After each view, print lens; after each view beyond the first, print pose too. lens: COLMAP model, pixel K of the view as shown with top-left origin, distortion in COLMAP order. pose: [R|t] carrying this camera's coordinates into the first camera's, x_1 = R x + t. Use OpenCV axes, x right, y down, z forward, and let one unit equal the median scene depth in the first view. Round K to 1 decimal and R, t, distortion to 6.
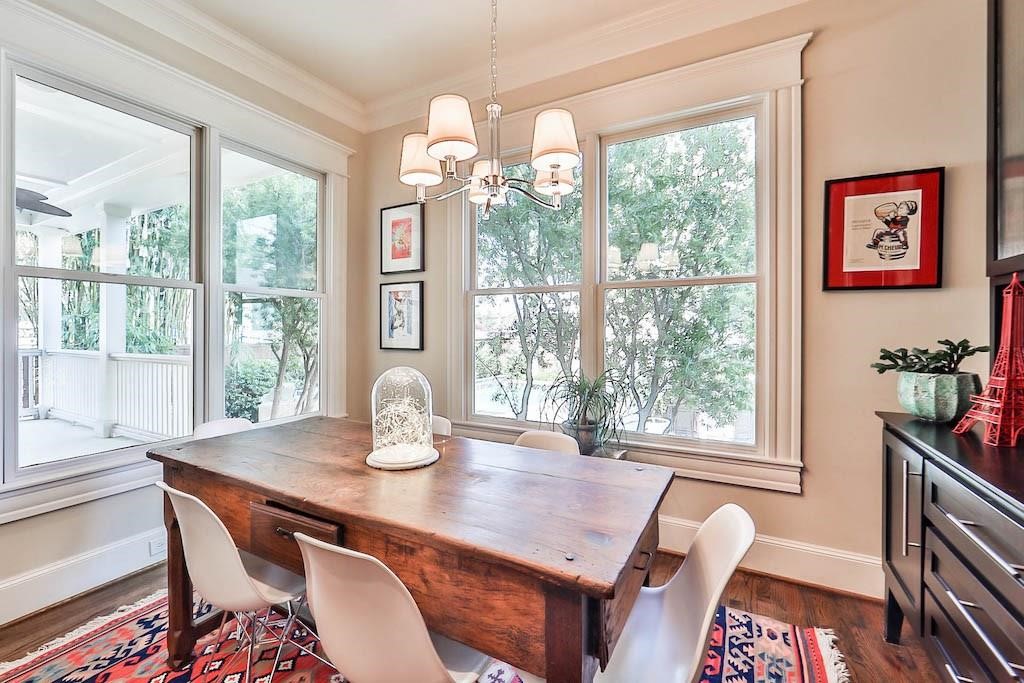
lens RADIAL K [[434.3, 0, 509.3], [0, 434.3, 333.3], [0, 0, 1]] dist [-0.009151, 0.000761]
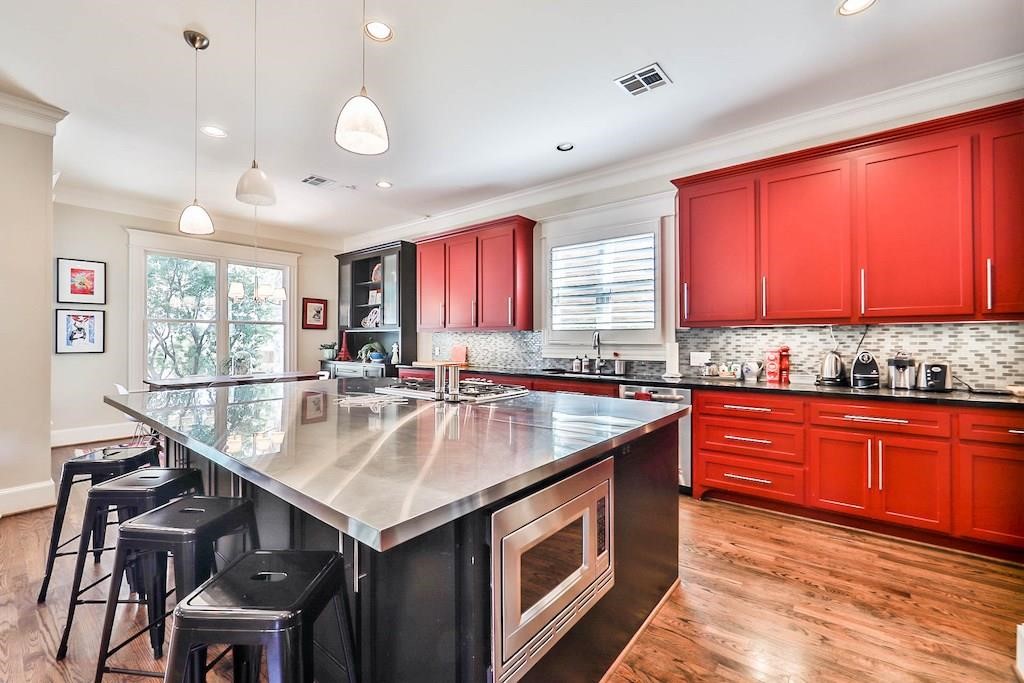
lens RADIAL K [[434.3, 0, 504.5], [0, 434.3, 335.5], [0, 0, 1]] dist [-0.009151, 0.000761]
pose [[0.189030, 0.007365, 0.981944, -1.869737], [0.009118, 0.999916, -0.009255, 0.004248], [-0.981929, 0.010703, 0.188947, -0.985823]]
